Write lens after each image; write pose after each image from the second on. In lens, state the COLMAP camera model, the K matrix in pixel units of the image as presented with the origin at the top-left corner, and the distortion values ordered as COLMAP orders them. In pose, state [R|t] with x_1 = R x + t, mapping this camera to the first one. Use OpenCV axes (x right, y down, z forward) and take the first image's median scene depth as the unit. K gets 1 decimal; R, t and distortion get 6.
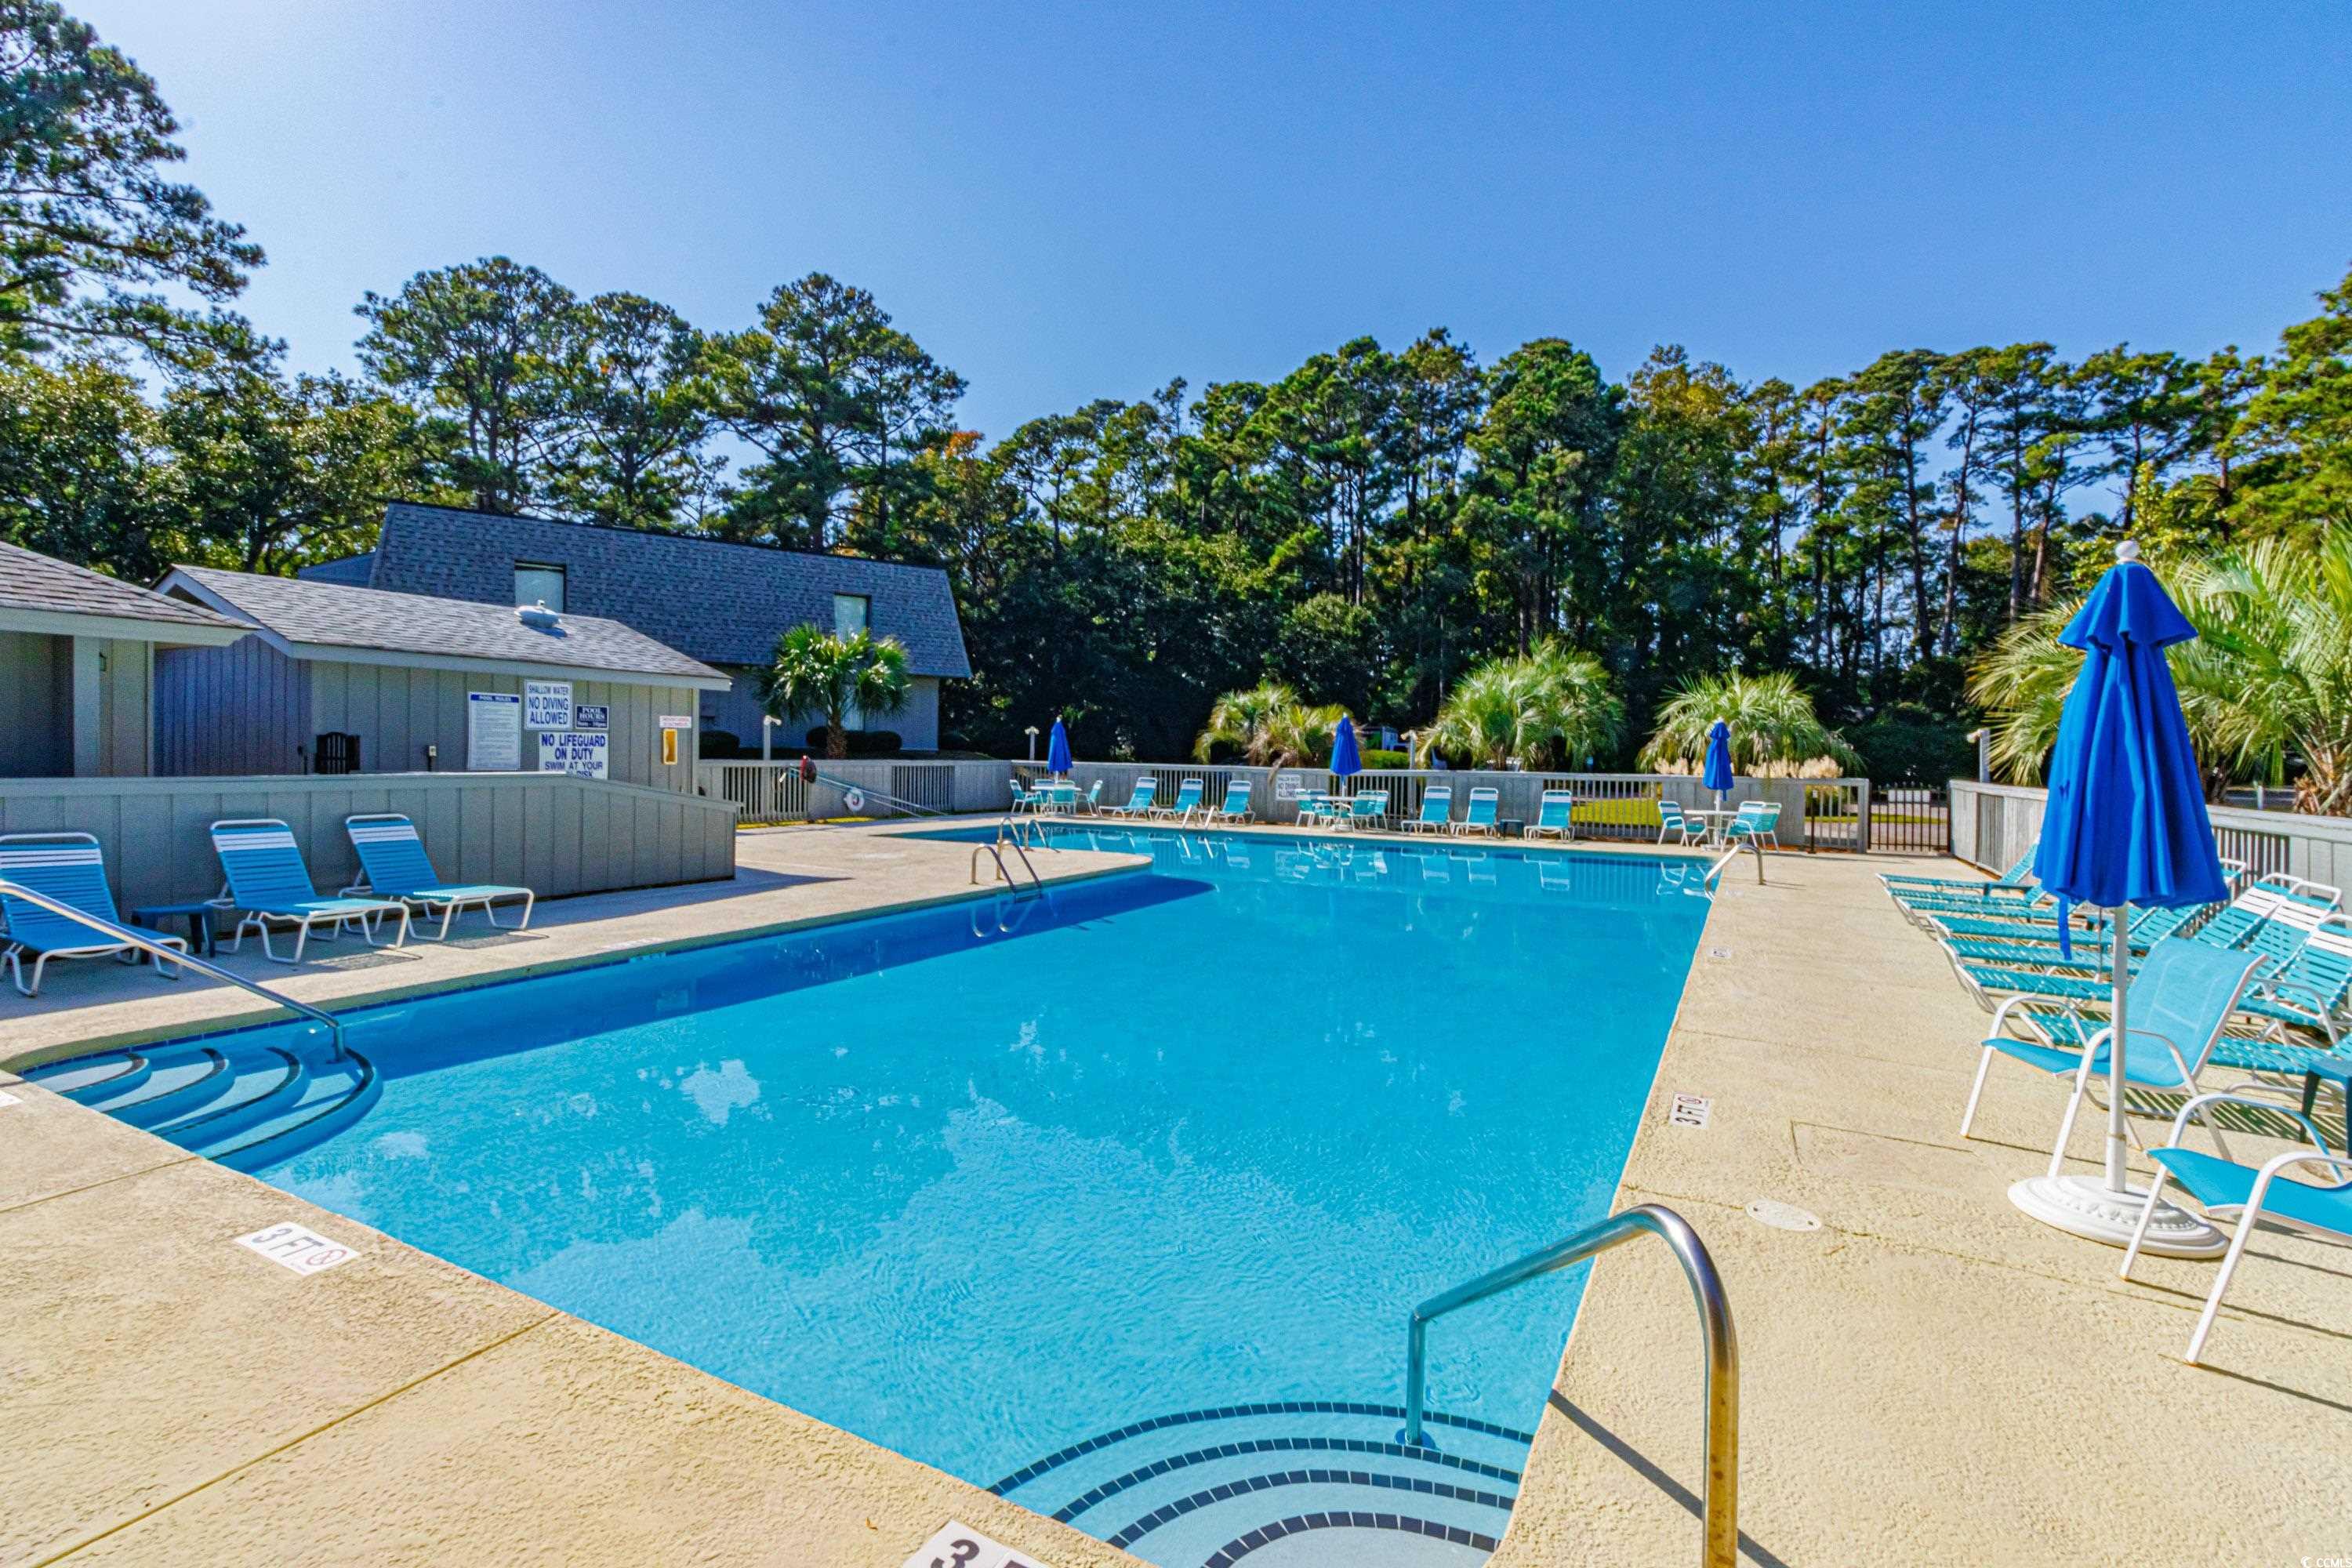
lens RADIAL K [[1068.3, 0, 1170.2], [0, 1068.3, 772.7], [0, 0, 1]] dist [0.000585, -0.000035]
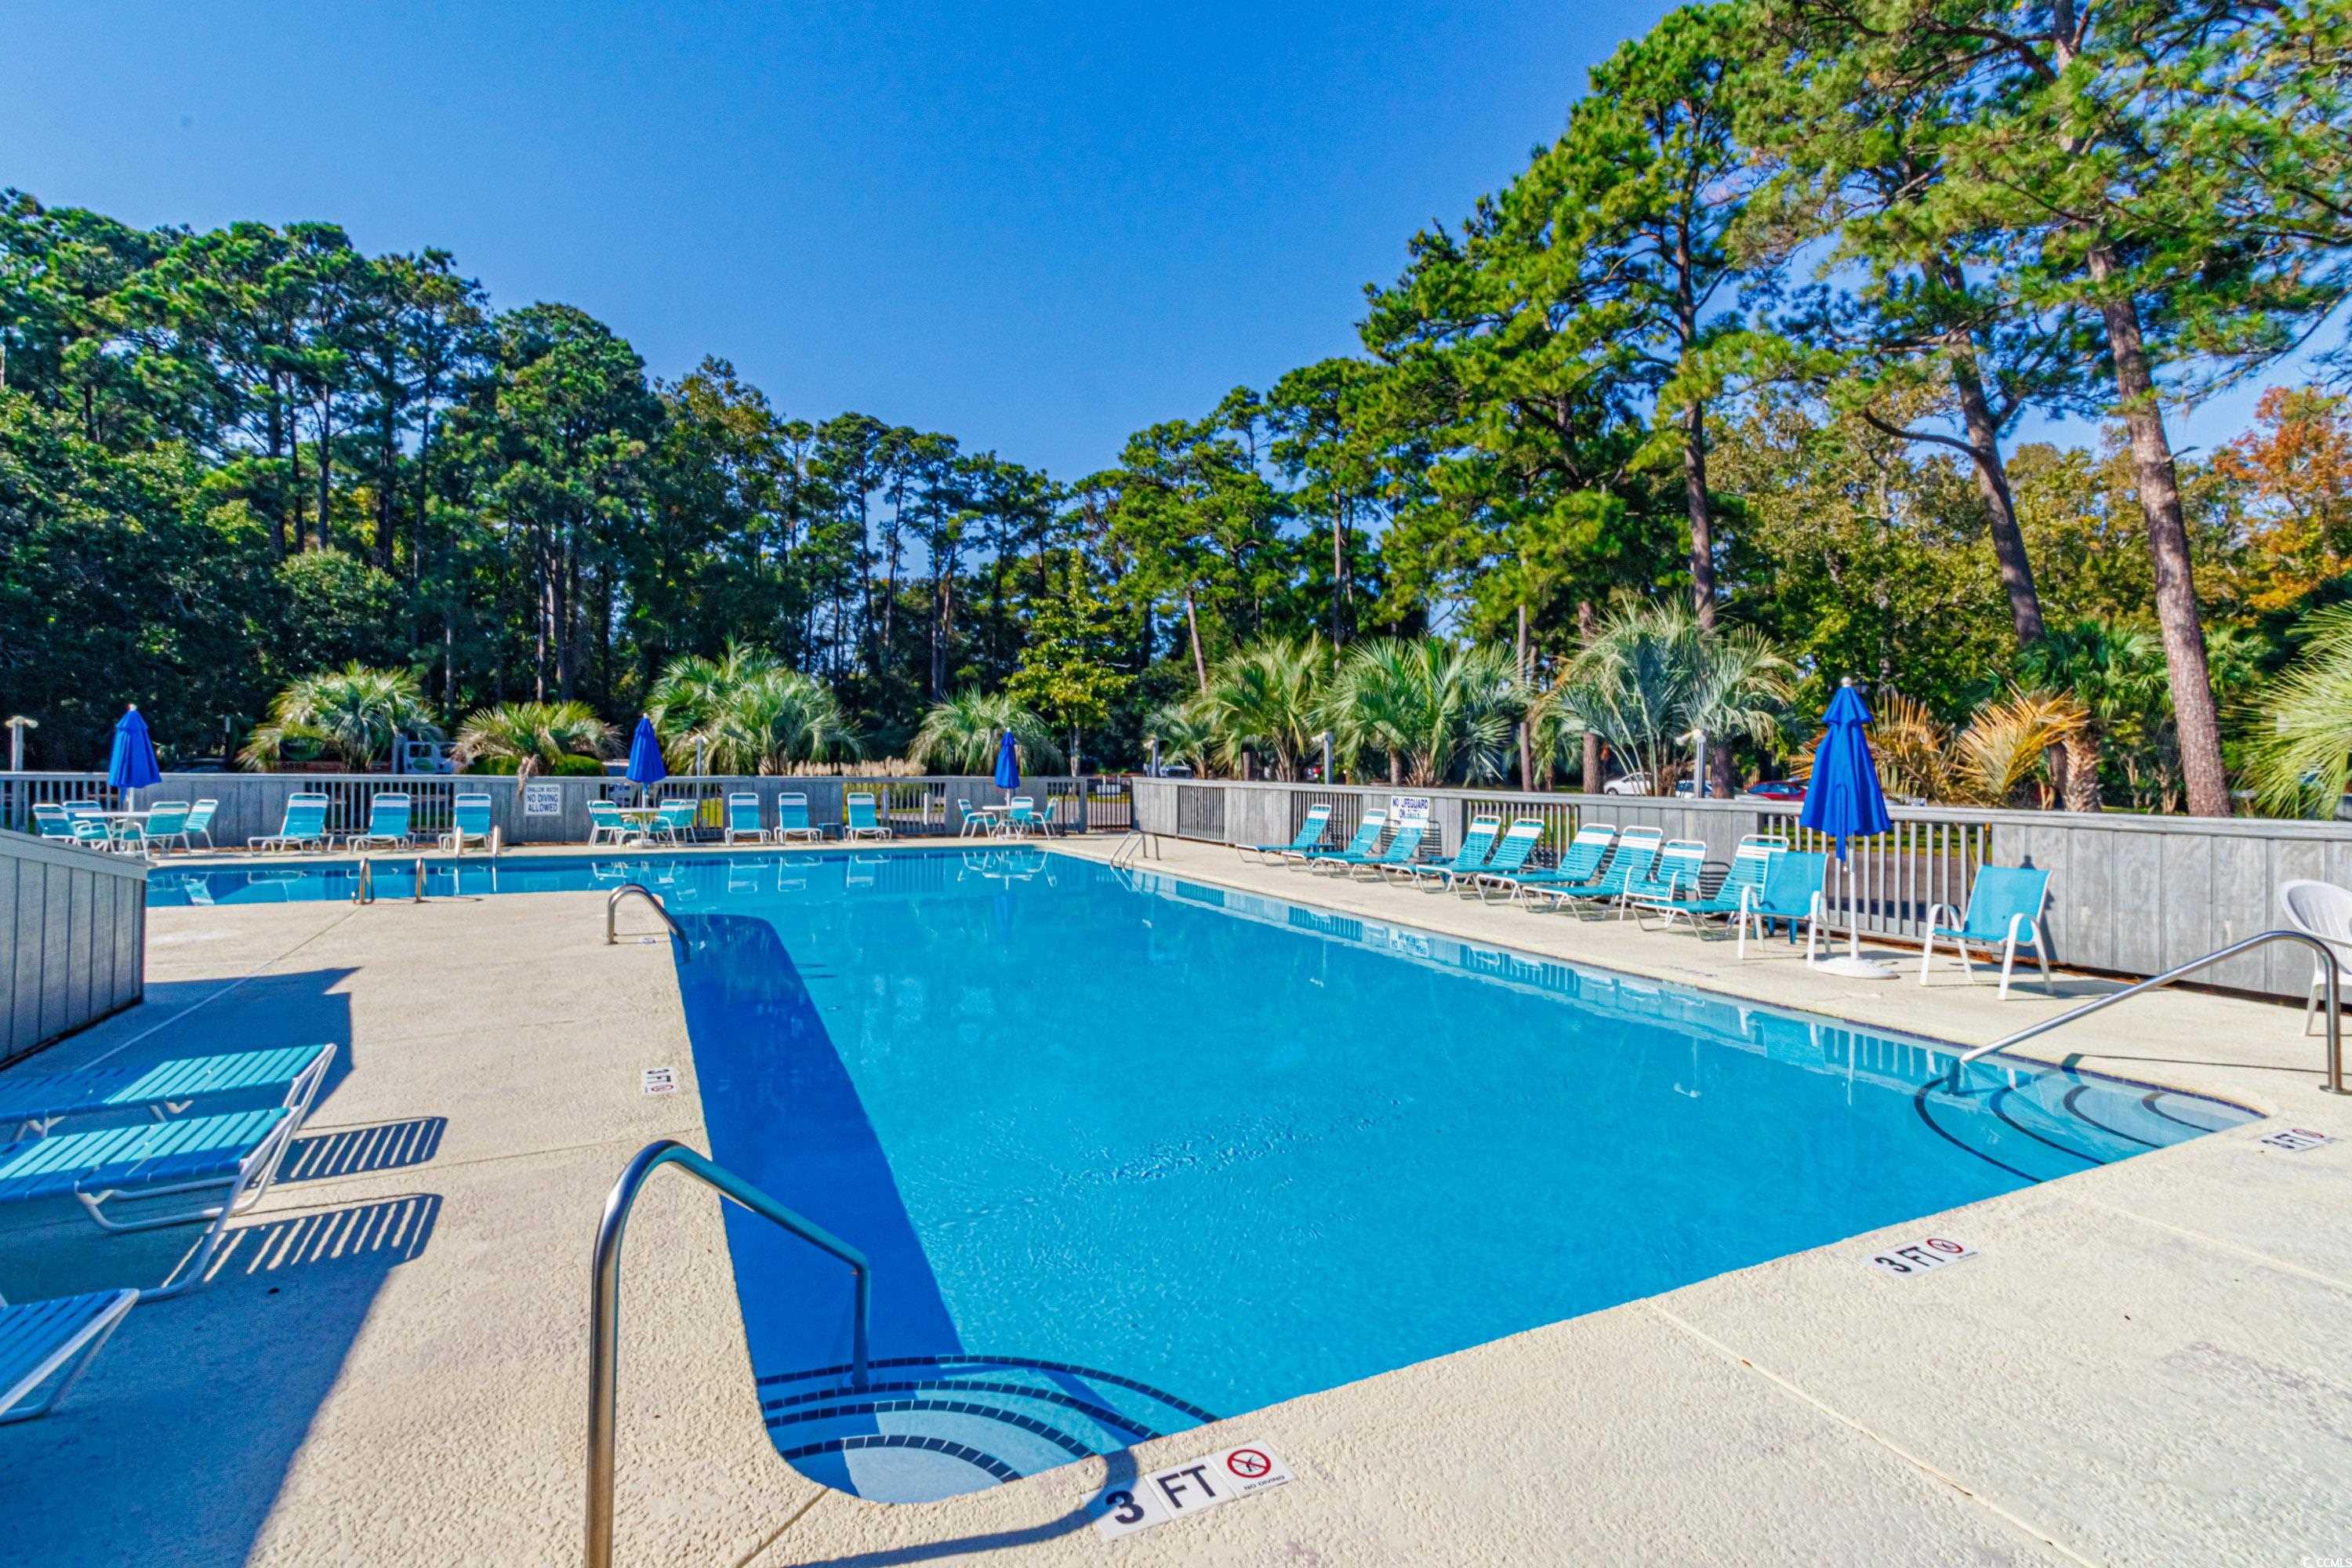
lens RADIAL K [[1068.3, 0, 1143.5], [0, 1068.3, 777.3], [0, 0, 1]] dist [0.000585, -0.000035]
pose [[0.582897, -0.020429, 0.812289, -0.117785], [0.014803, 0.999785, 0.014521, -0.003502], [-0.812411, 0.003560, 0.583074, 0.056669]]
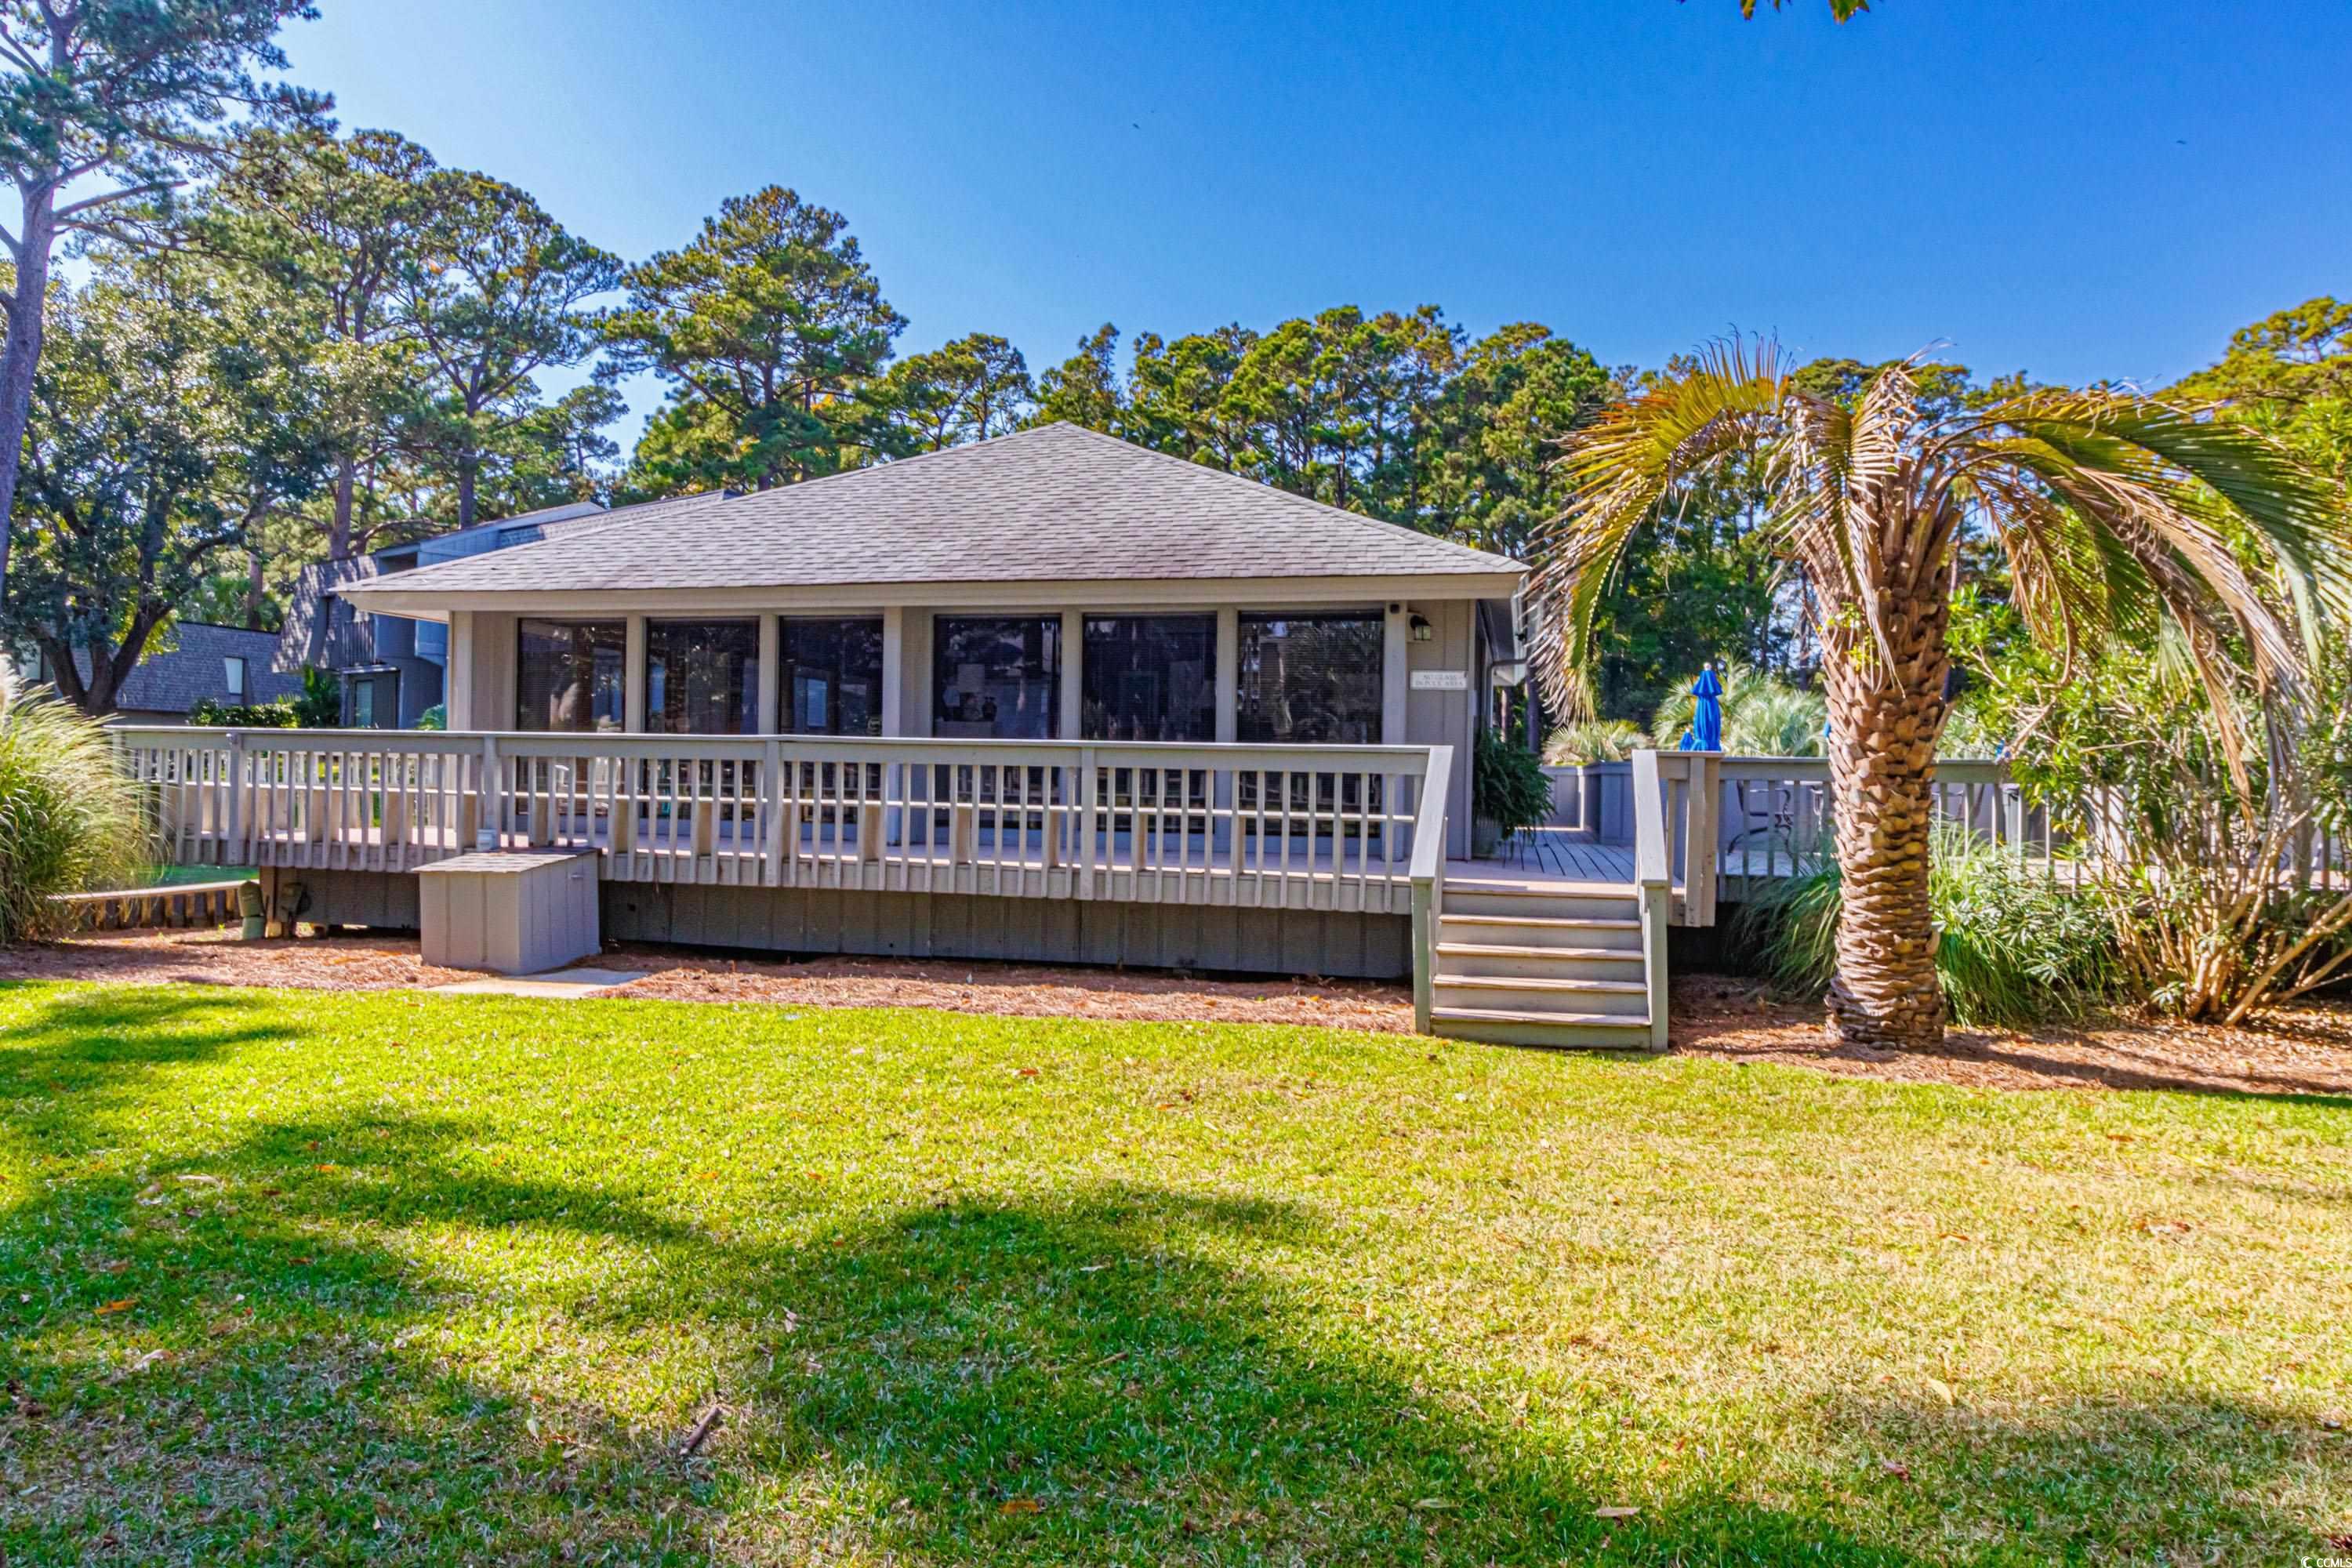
lens RADIAL K [[1472.0, 0, 1155.2], [0, 1472.0, 776.7], [0, 0, 1]] dist [0.002672, 0.005374]
pose [[0.964180, 0.000036, 0.265250, -0.308844], [0.004259, 0.999869, -0.015617, 0.007522], [-0.265216, 0.016187, 0.964053, -0.149300]]
